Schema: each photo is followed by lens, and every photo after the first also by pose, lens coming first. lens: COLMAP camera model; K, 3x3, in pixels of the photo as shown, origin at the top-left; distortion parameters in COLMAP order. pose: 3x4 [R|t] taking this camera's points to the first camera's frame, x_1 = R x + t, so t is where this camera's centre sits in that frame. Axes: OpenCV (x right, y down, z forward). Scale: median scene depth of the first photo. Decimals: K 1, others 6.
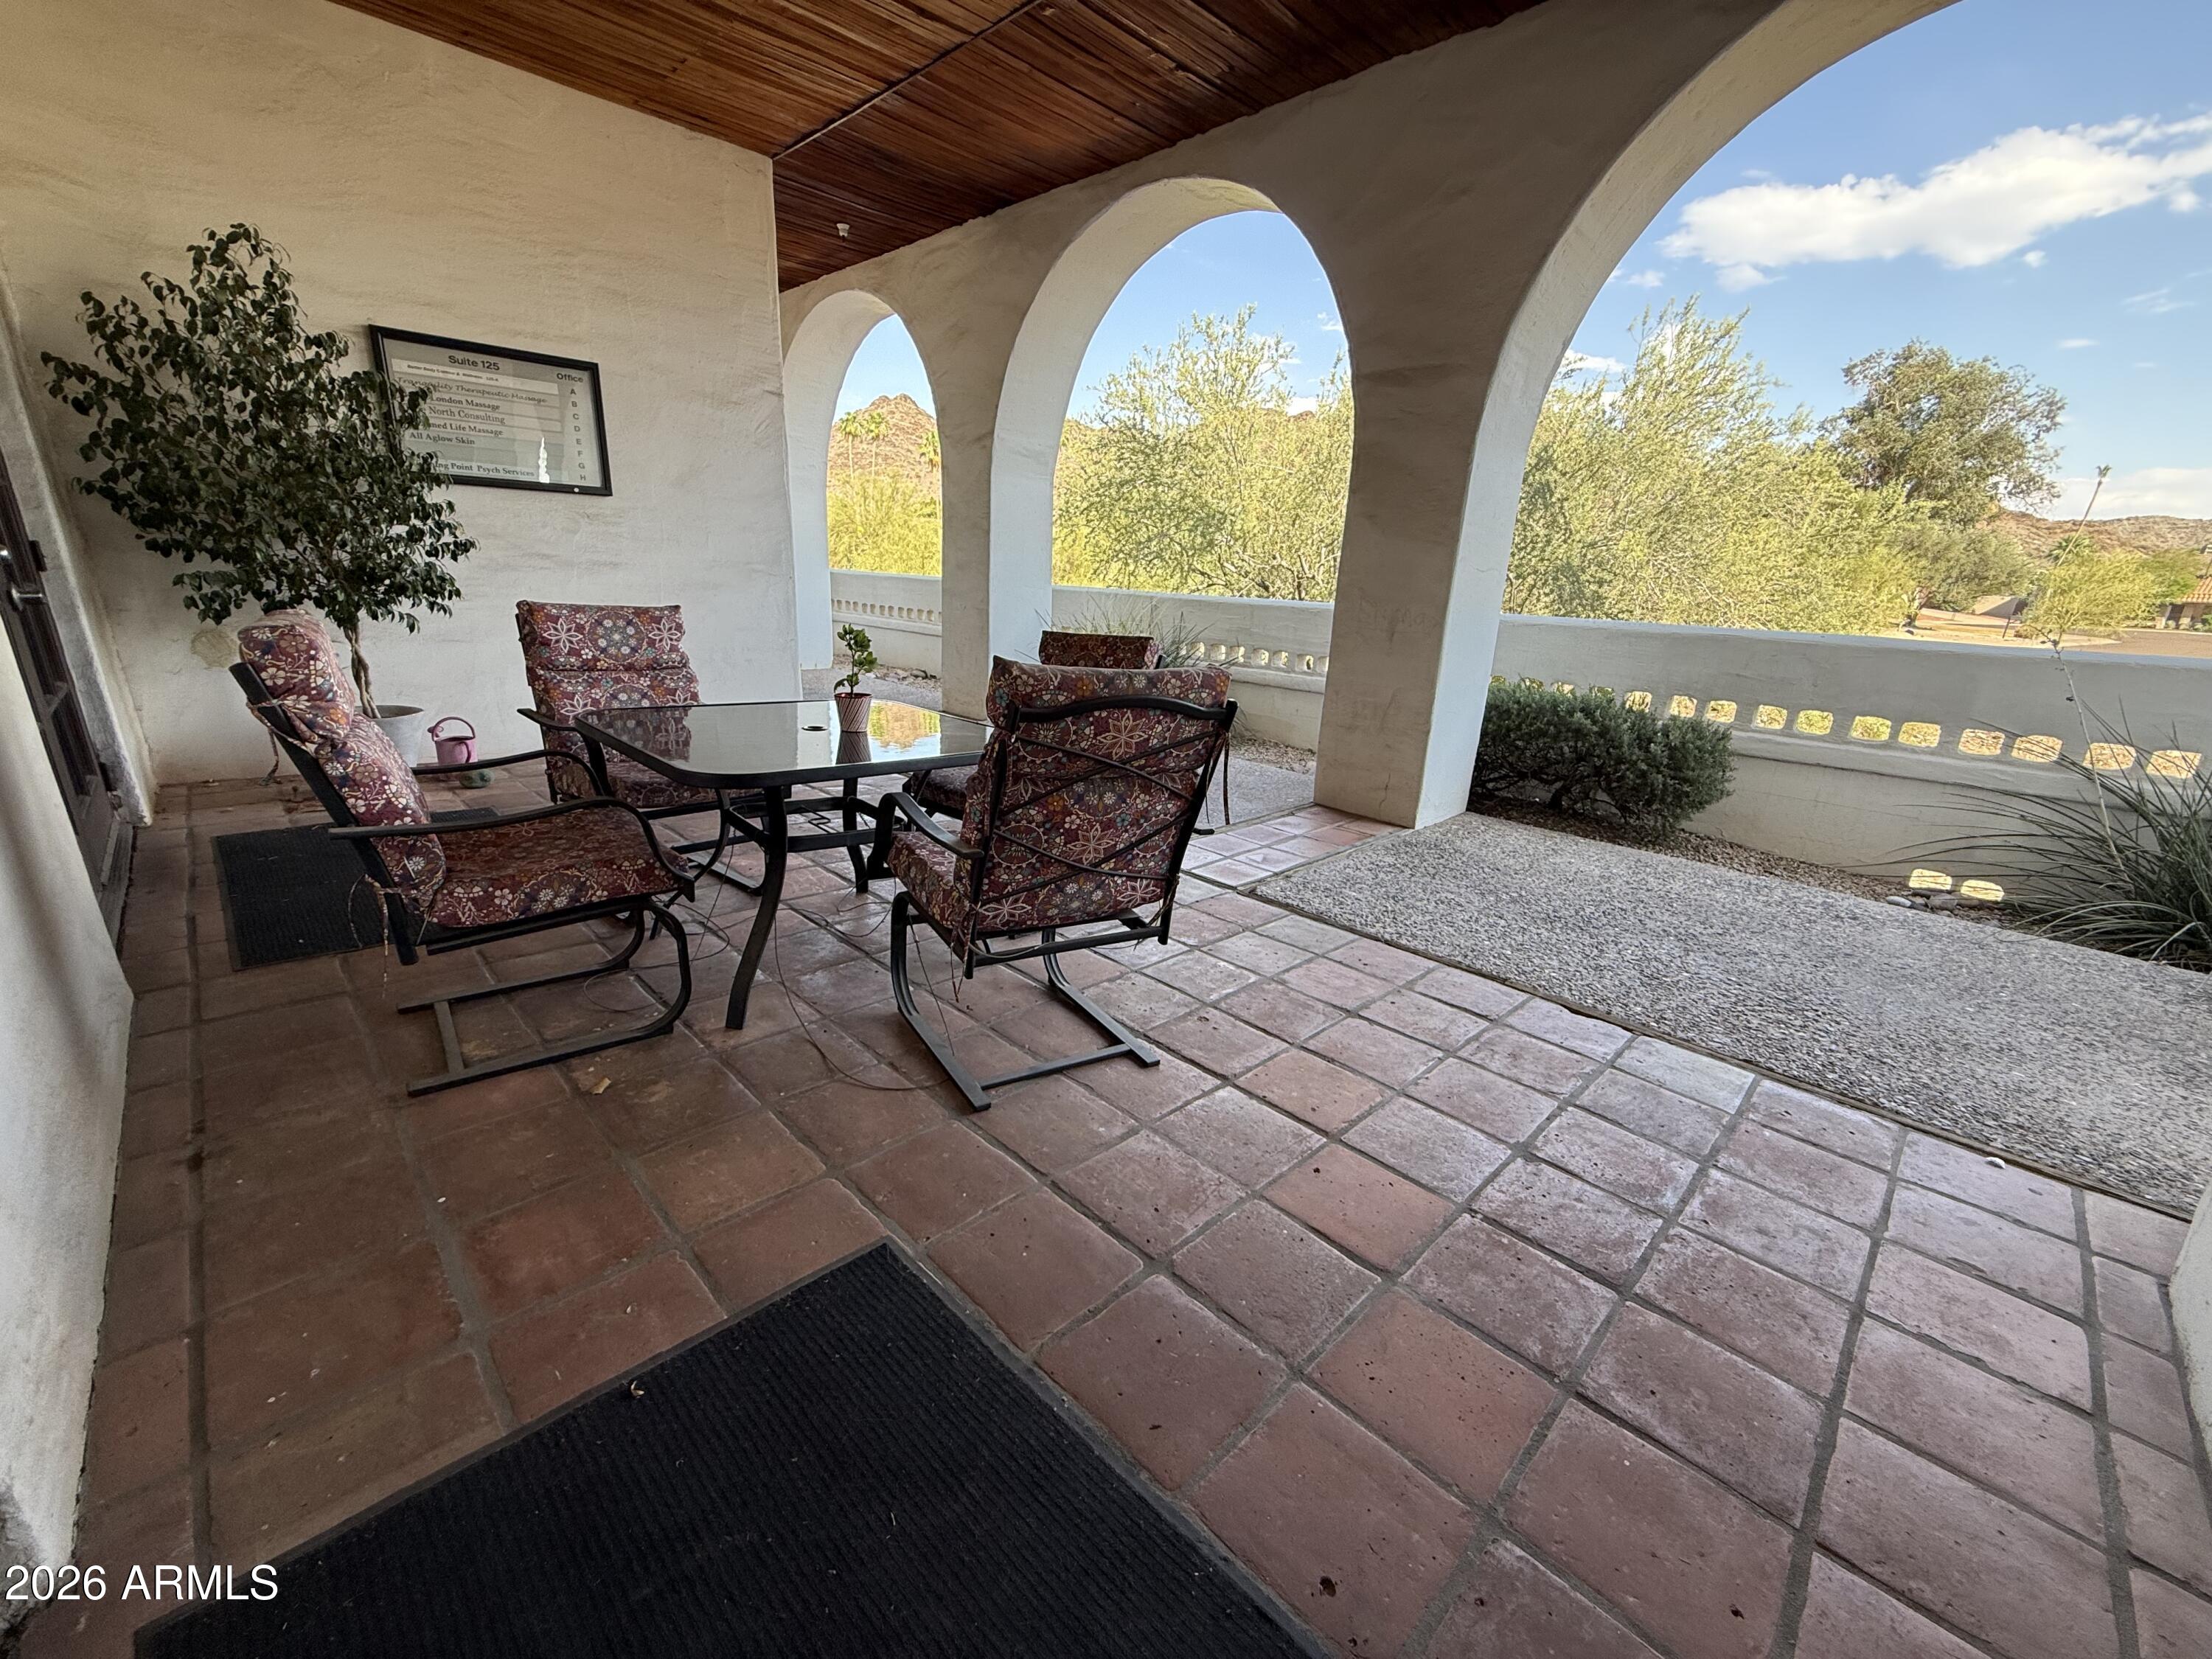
lens RADIAL K [[881.8, 0, 1106.0], [0, 881.8, 829.5], [0, 0, 1]] dist [-0.000120, 0.000009]
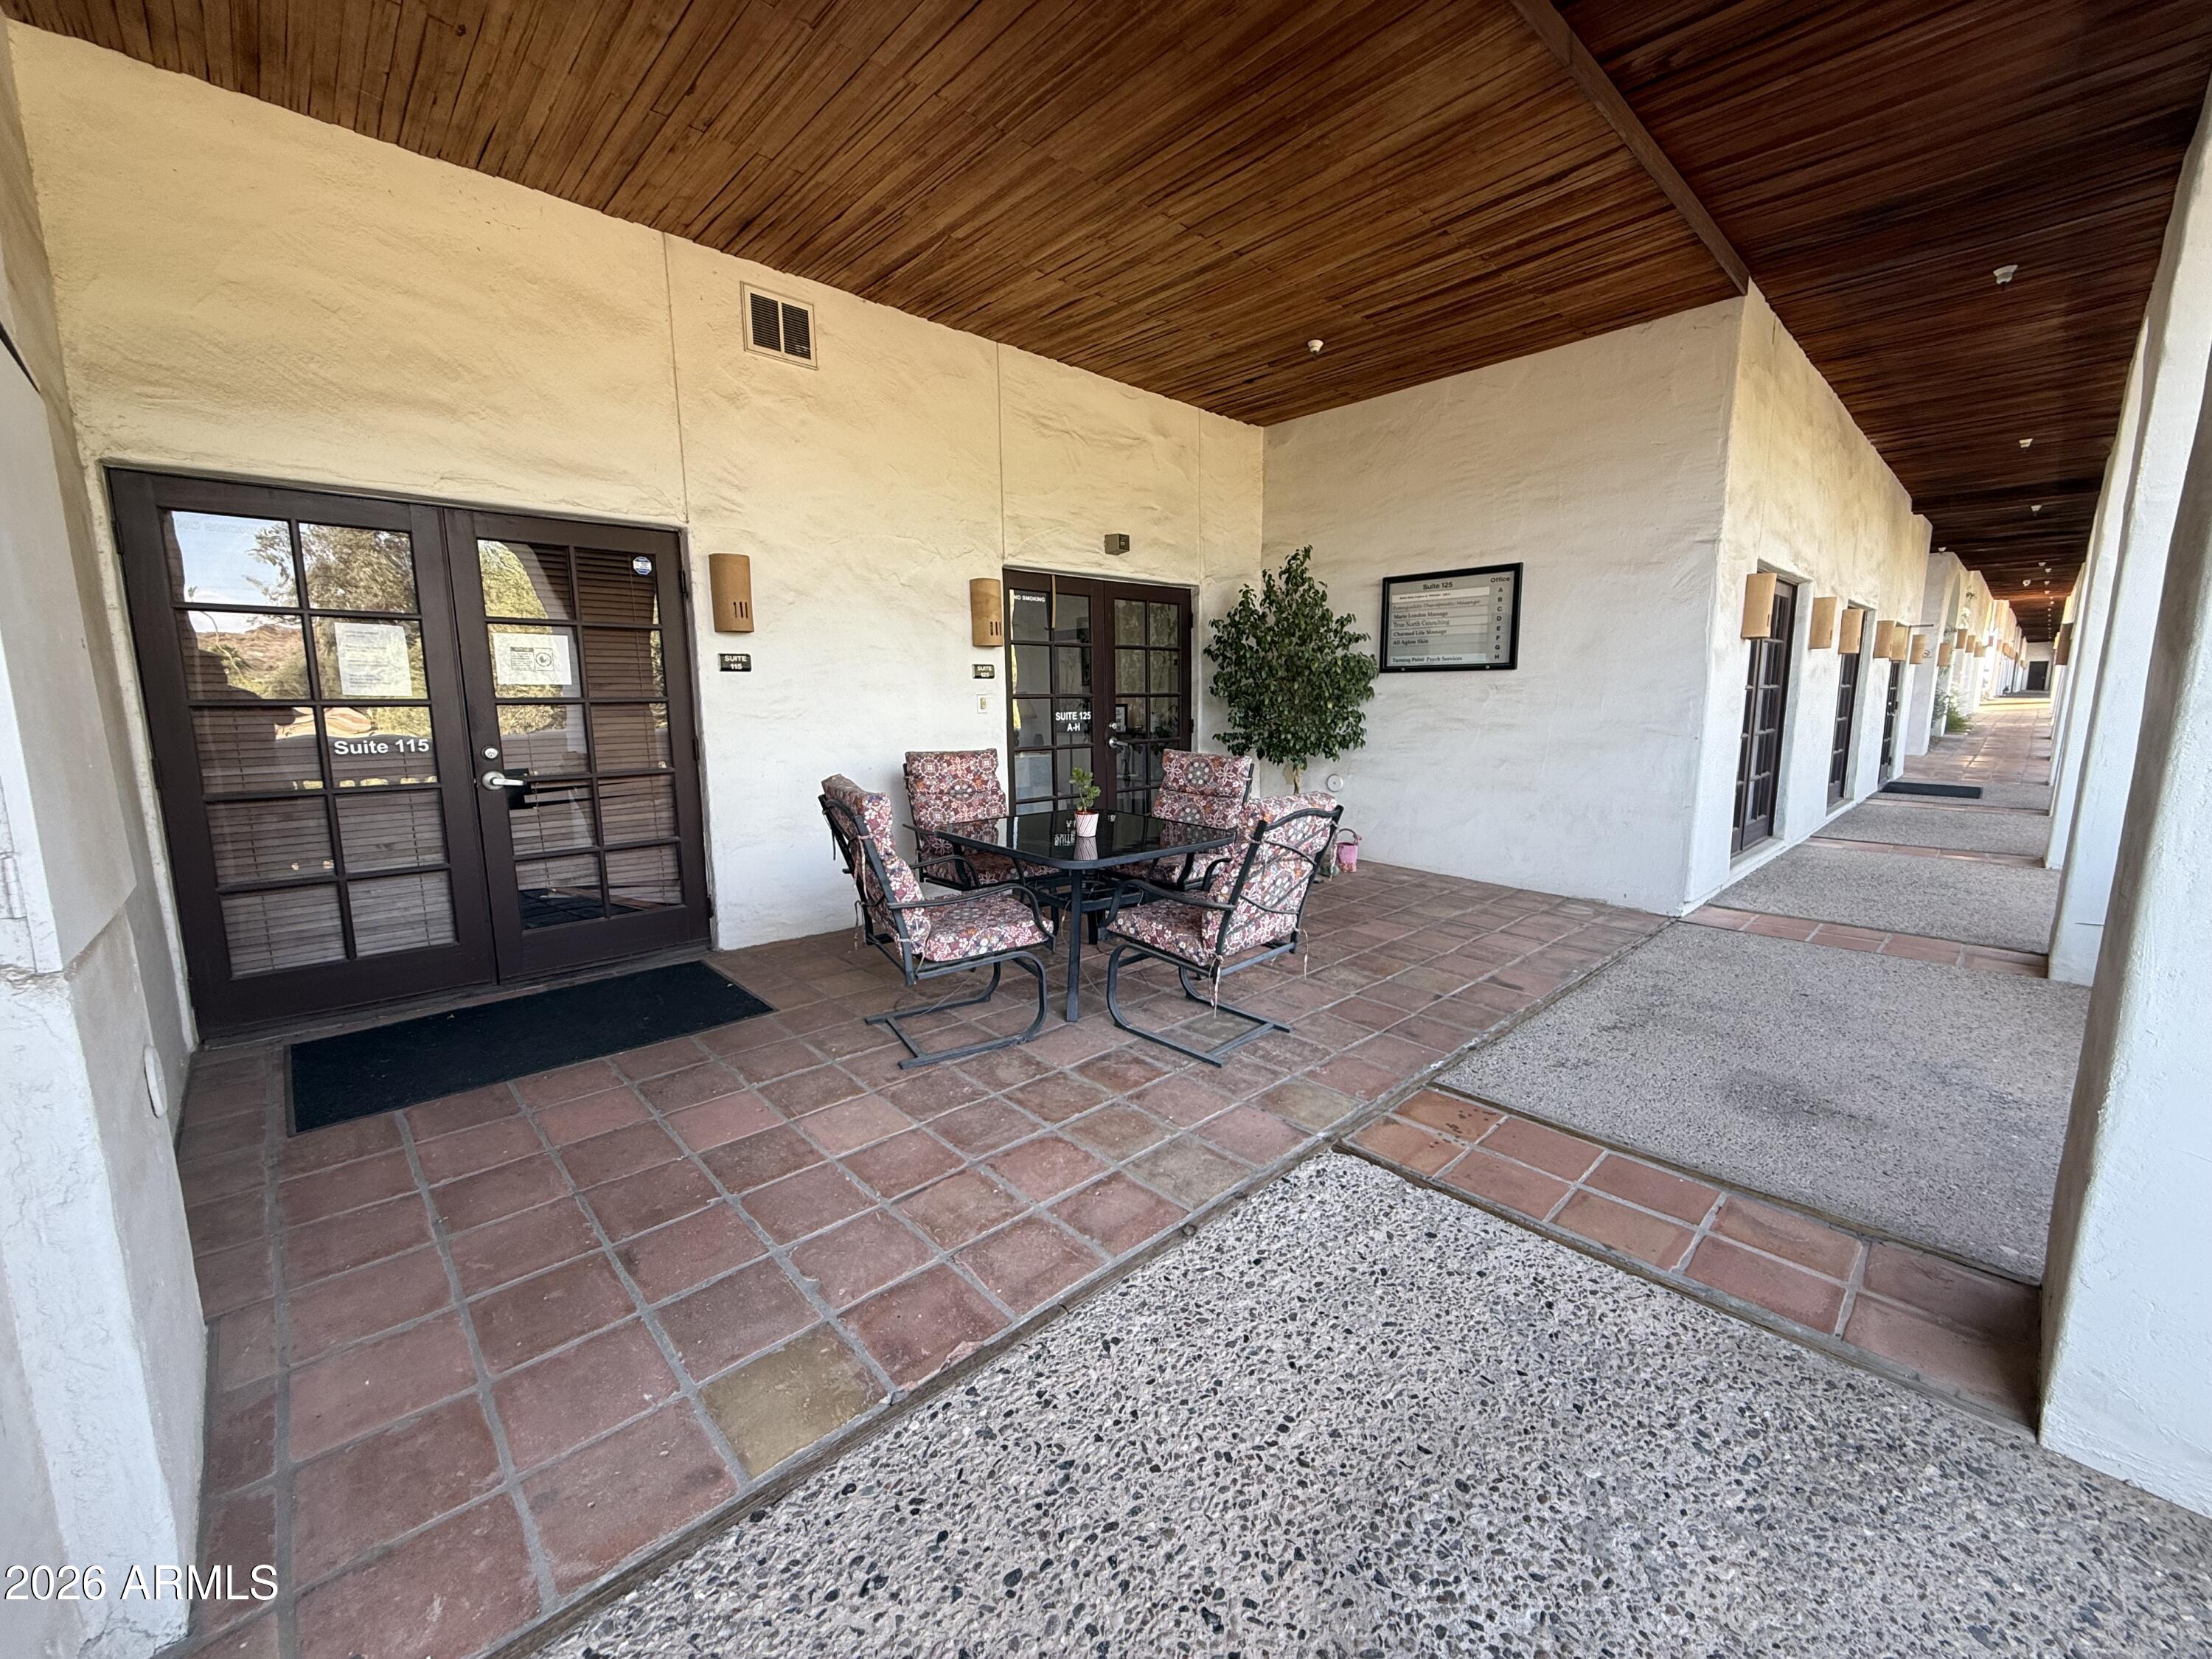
lens RADIAL K [[881.8, 0, 1106.0], [0, 881.8, 829.5], [0, 0, 1]] dist [-0.000120, 0.000009]
pose [[-0.024332, 0.109691, -0.993668, 0.682006], [-0.276663, 0.954403, 0.112131, -0.169707], [0.960659, 0.277640, 0.007125, 0.574453]]
